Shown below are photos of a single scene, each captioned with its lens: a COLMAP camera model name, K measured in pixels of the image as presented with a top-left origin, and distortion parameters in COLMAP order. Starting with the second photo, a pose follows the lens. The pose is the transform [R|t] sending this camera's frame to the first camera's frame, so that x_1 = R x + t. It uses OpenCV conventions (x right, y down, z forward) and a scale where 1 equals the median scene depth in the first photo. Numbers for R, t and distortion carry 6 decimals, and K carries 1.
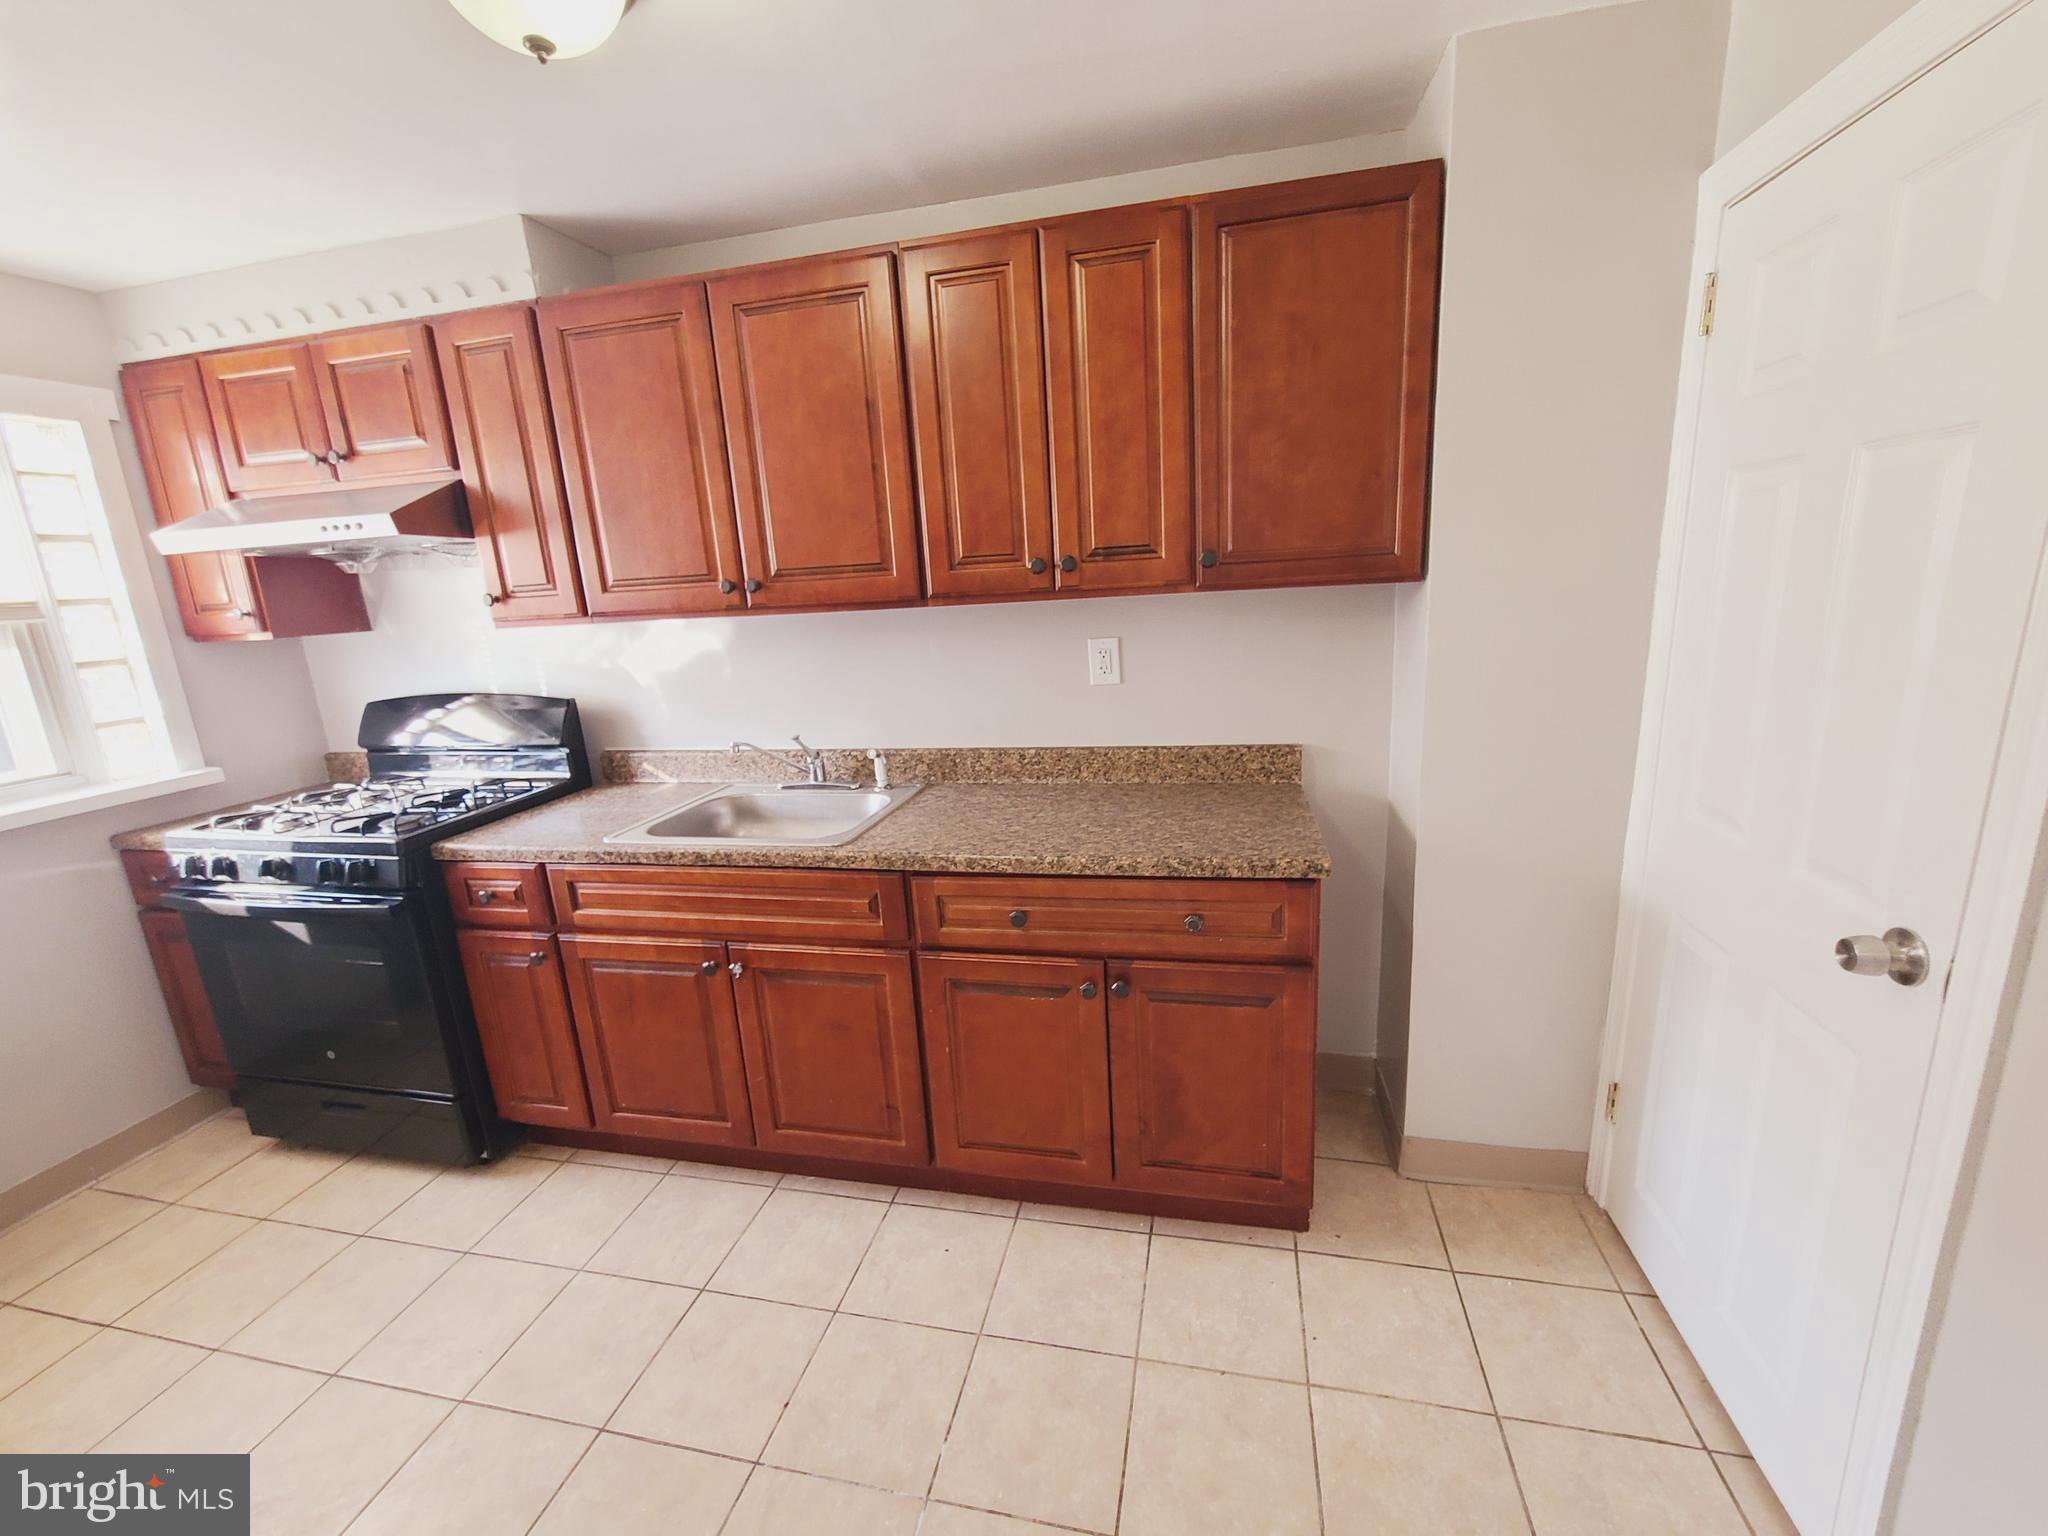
lens RADIAL K [[843.0, 0, 1014.2], [0, 843.0, 766.7], [0, 0, 1]] dist [-0.001823, 0.000432]
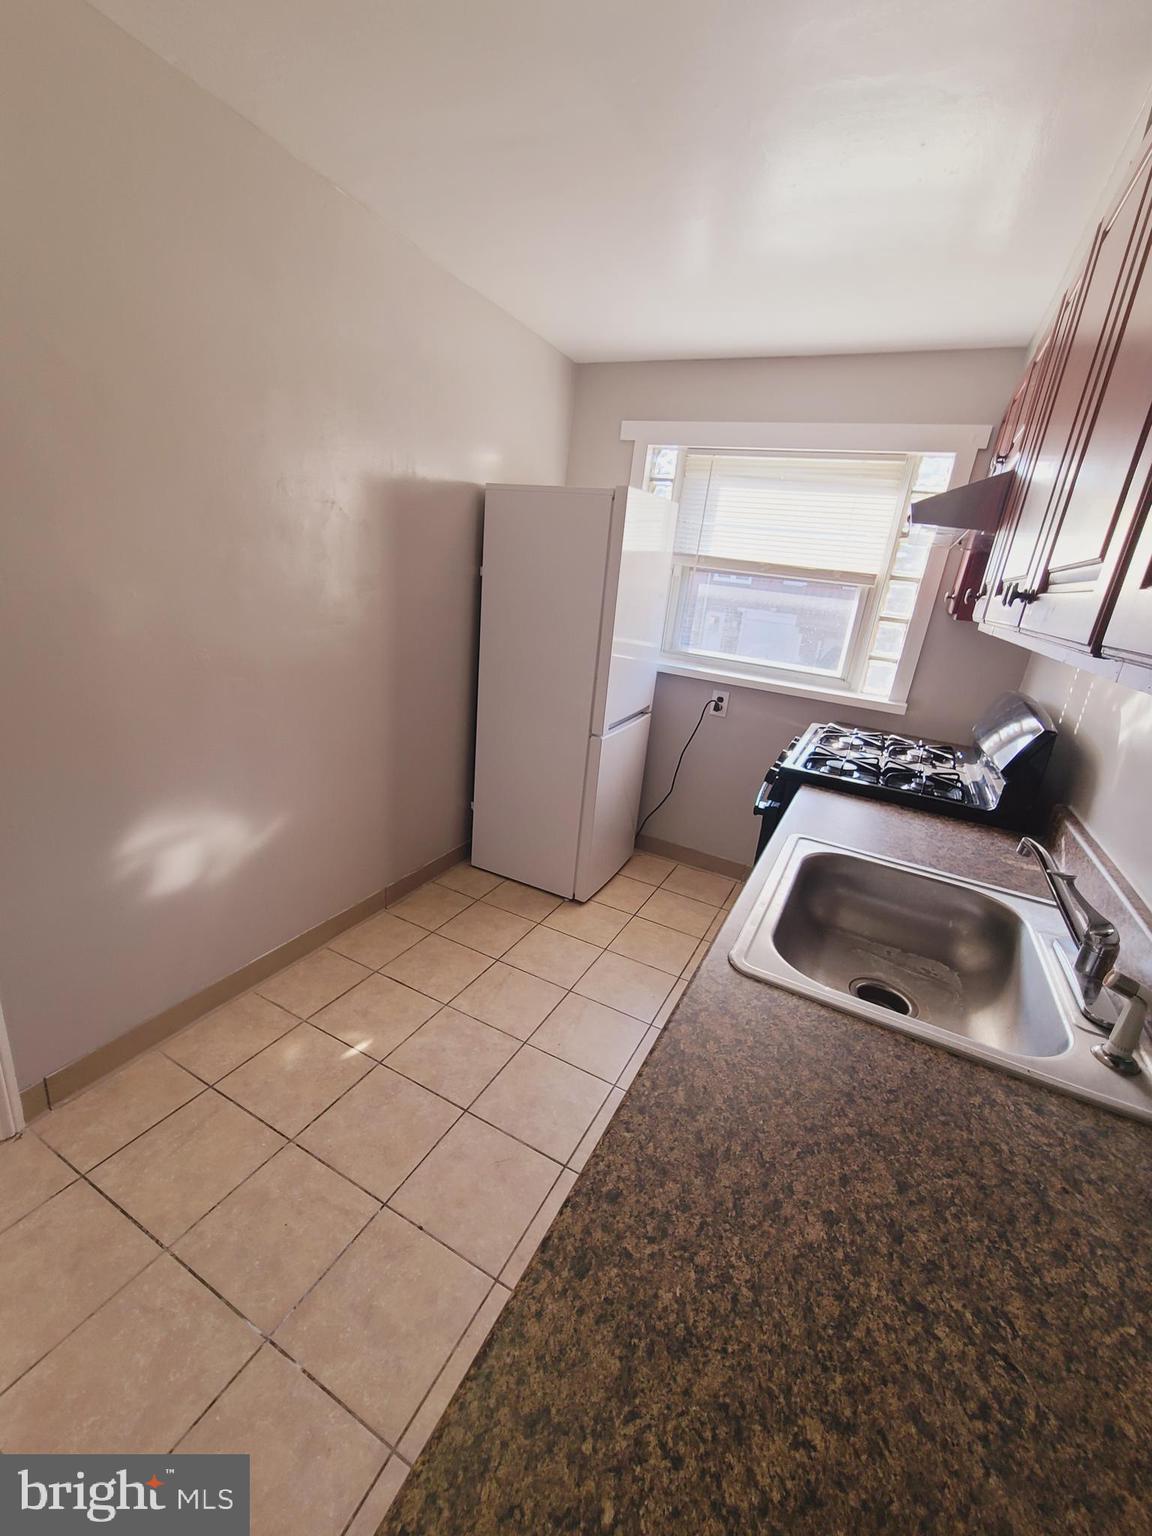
lens RADIAL K [[632.3, 0, 580.4], [0, 632.3, 768.1], [0, 0, 1]] dist [-0.001823, 0.000432]
pose [[-0.241865, 0.330451, -0.912307, 0.239128], [-0.308678, 0.865173, 0.395214, -0.210473], [0.919902, 0.377198, -0.107252, 0.877102]]
